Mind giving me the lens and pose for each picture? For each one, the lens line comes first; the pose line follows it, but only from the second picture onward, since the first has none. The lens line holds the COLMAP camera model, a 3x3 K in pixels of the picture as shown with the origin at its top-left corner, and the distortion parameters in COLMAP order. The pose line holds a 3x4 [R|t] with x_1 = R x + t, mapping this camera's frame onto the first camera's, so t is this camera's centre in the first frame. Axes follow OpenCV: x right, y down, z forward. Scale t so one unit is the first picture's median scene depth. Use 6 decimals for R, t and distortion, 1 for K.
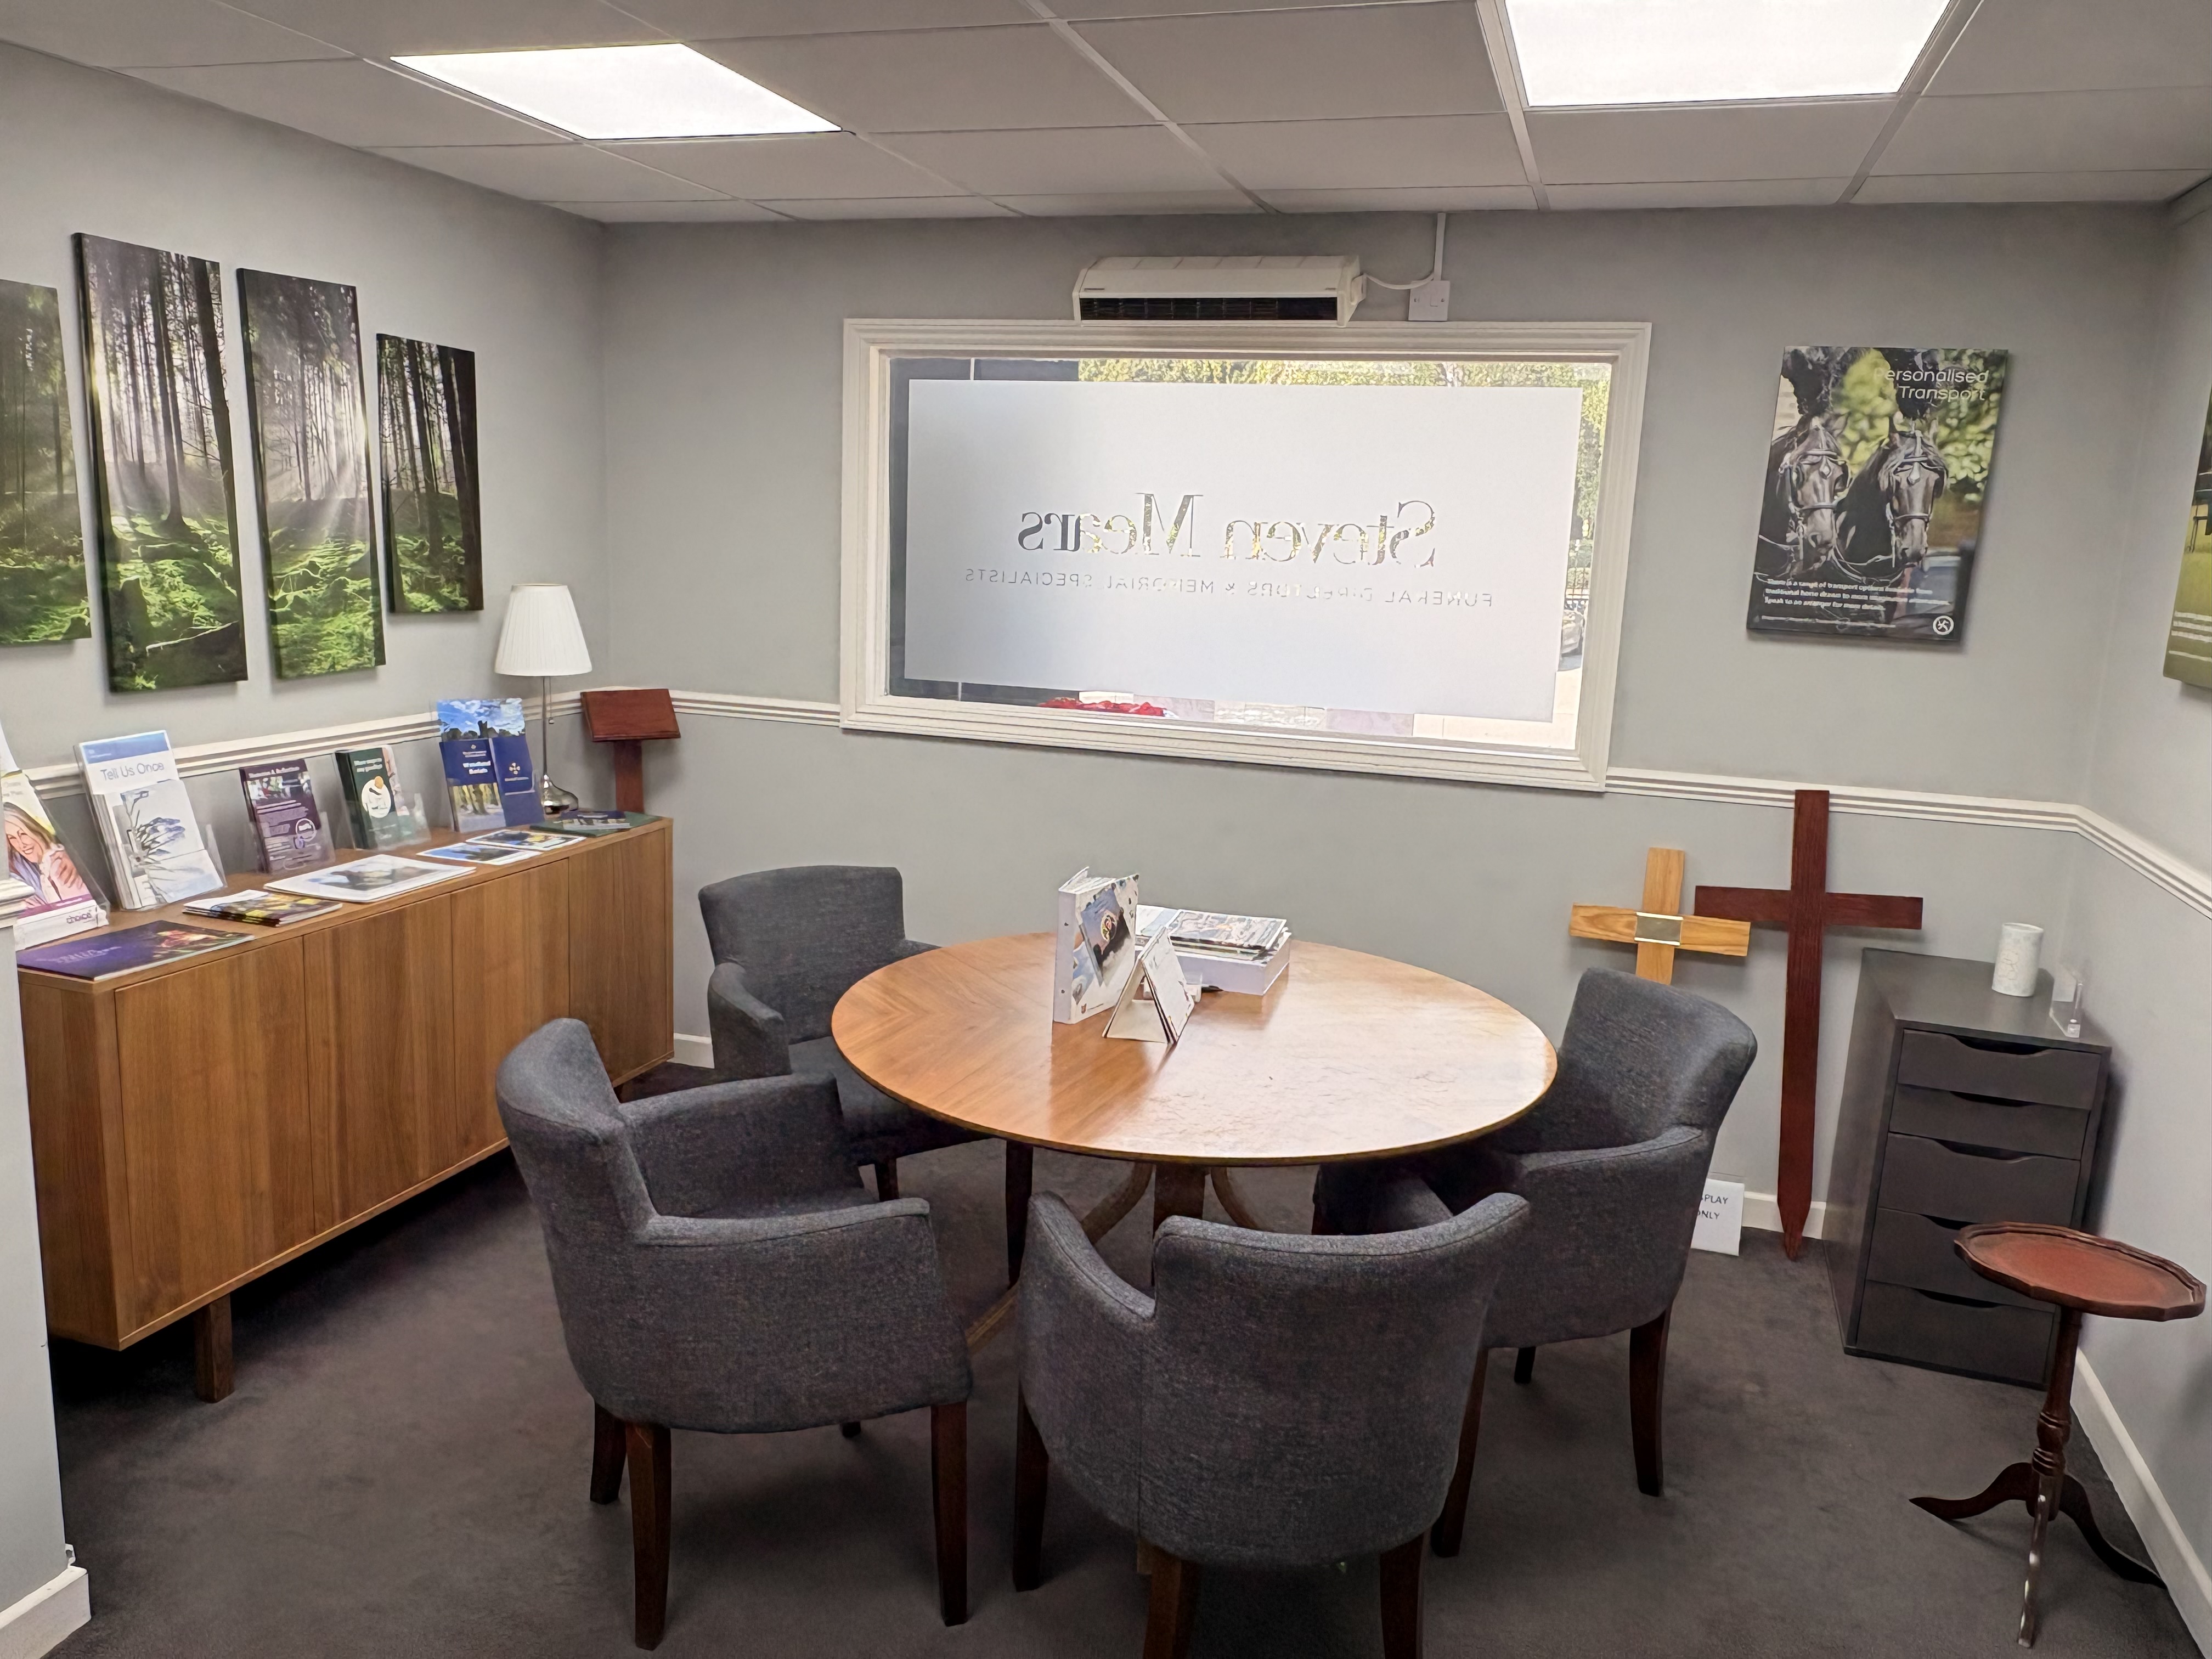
lens RADIAL K [[1650.6, 0, 1105.7], [0, 1650.6, 824.1], [0, 0, 1]] dist [-0.005292, 0.007710]
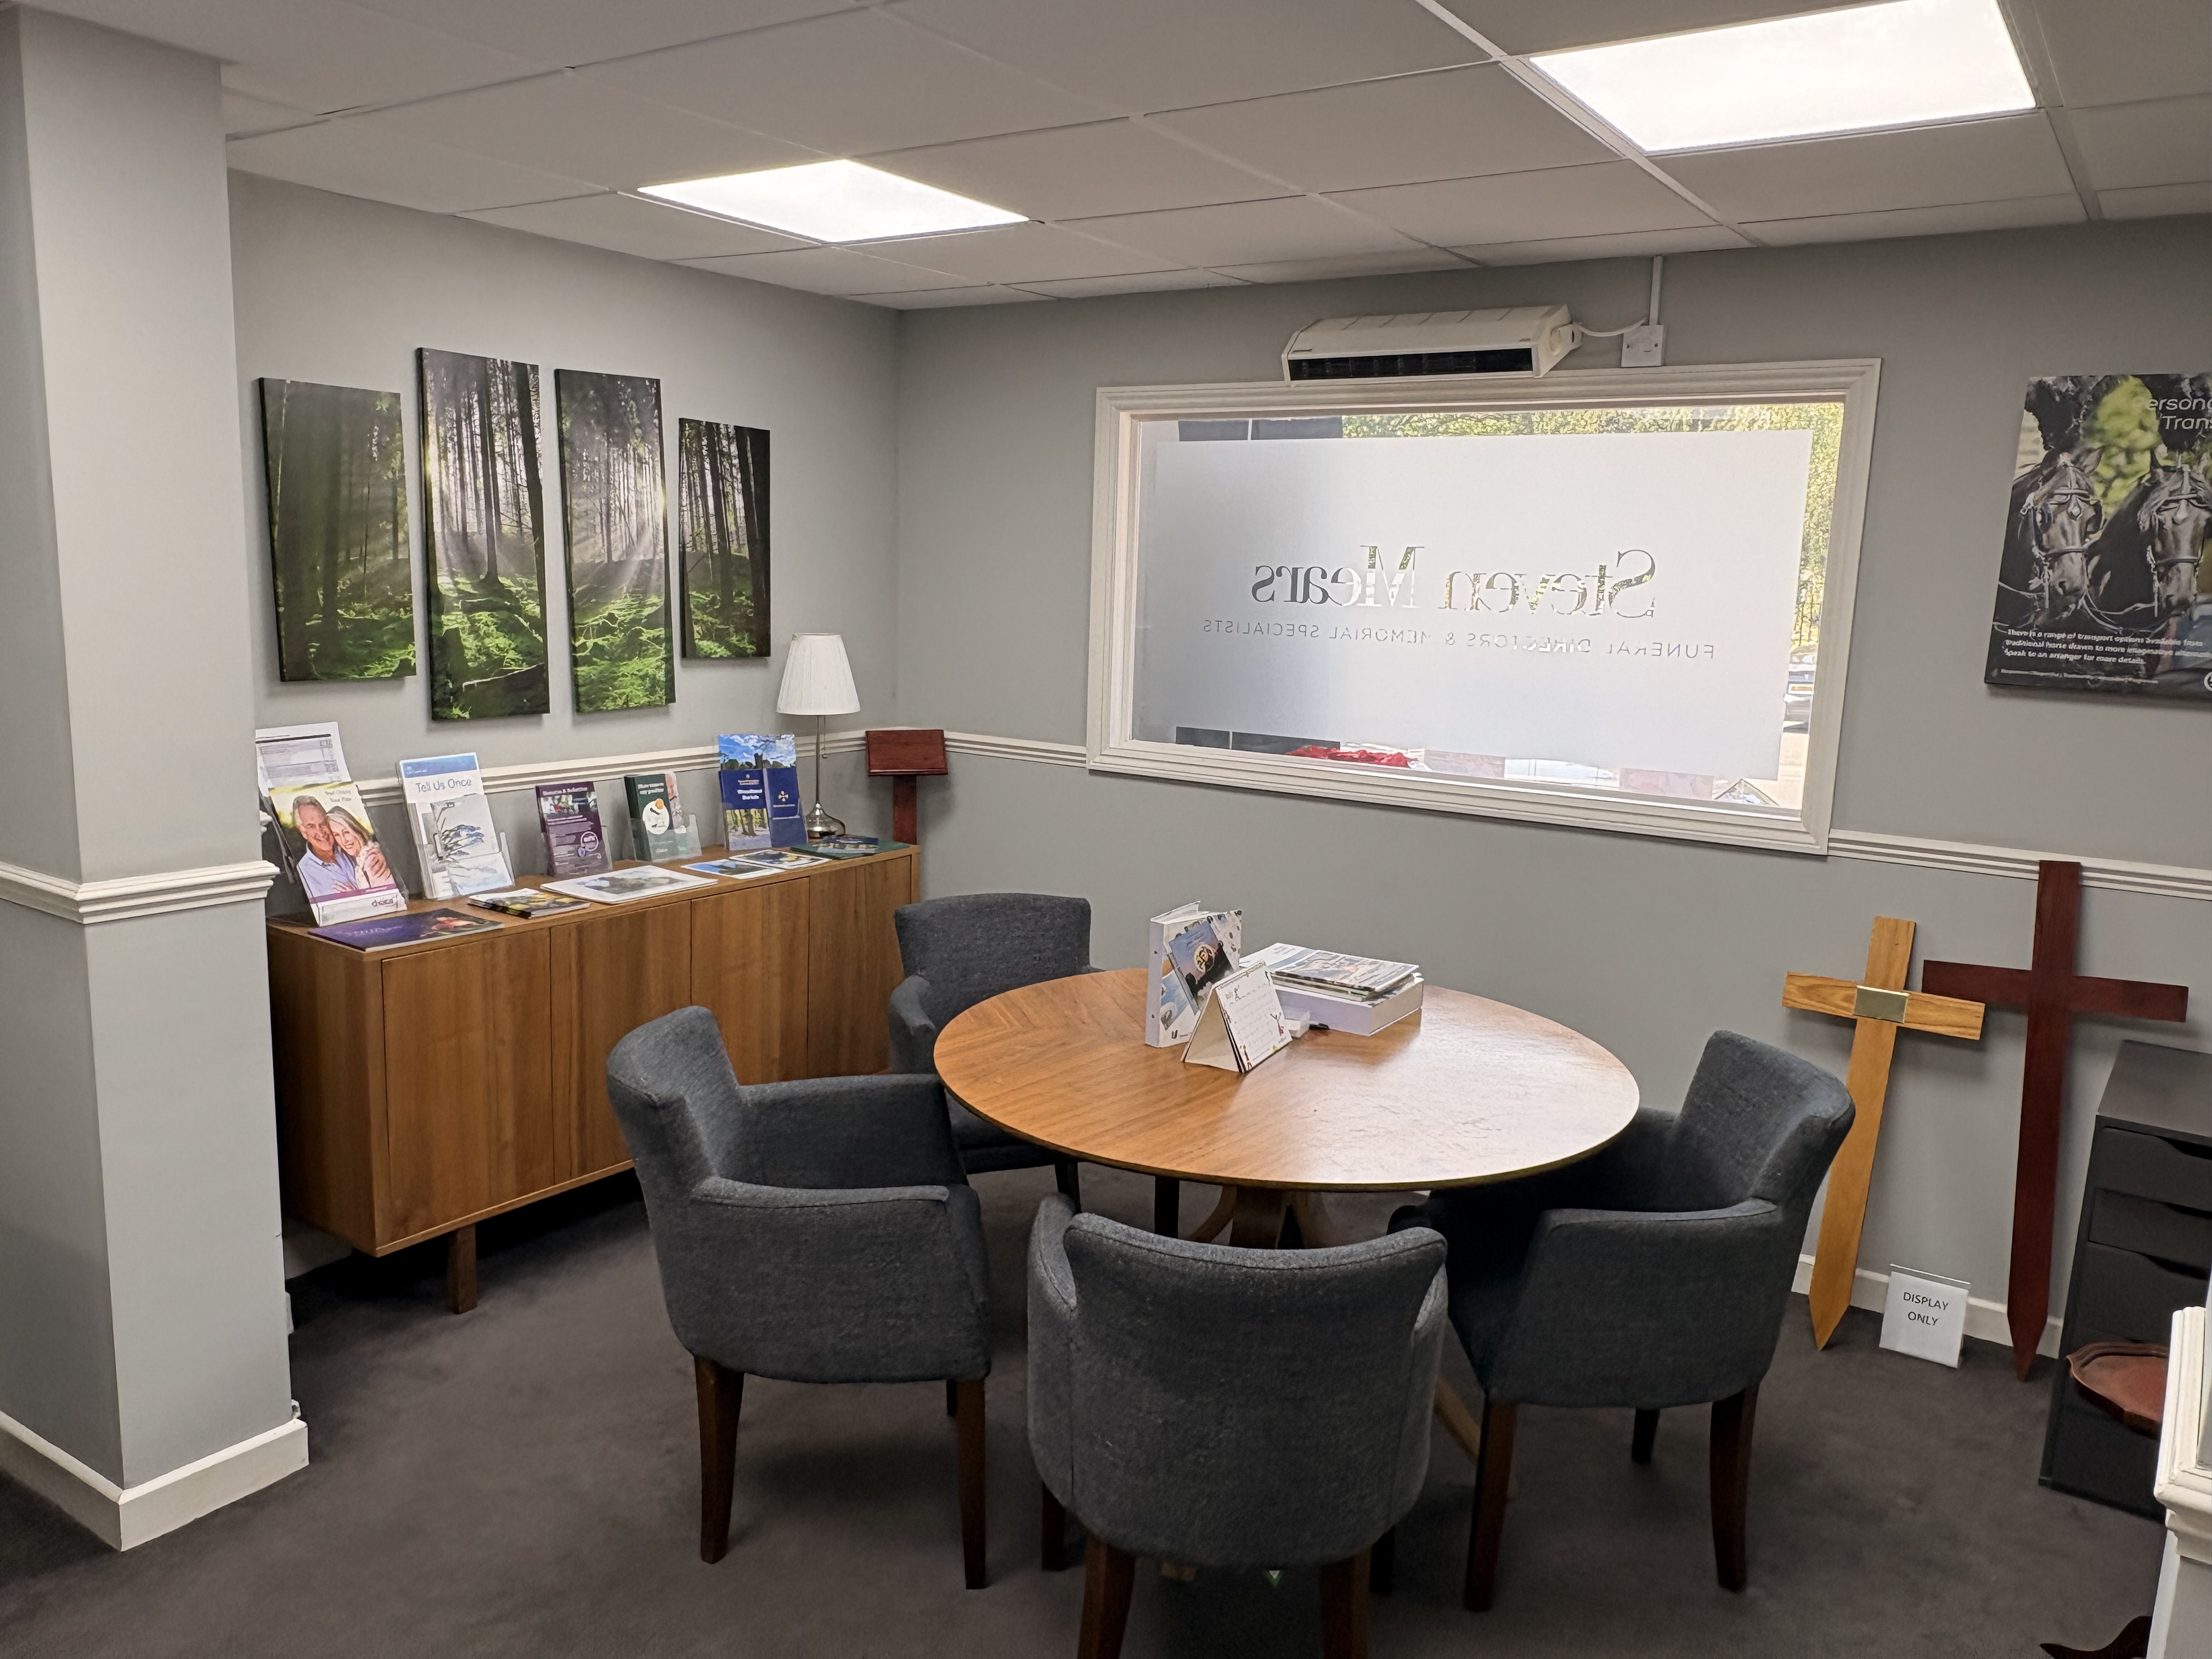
lens RADIAL K [[1656.7, 0, 1106.0], [0, 1656.7, 829.5], [0, 0, 1]] dist [-0.003637, 0.003995]
pose [[0.958000, 0.035070, -0.284616, 0.194259], [-0.043686, 0.998758, -0.023979, 0.007033], [0.283421, 0.035405, 0.958342, -0.023048]]
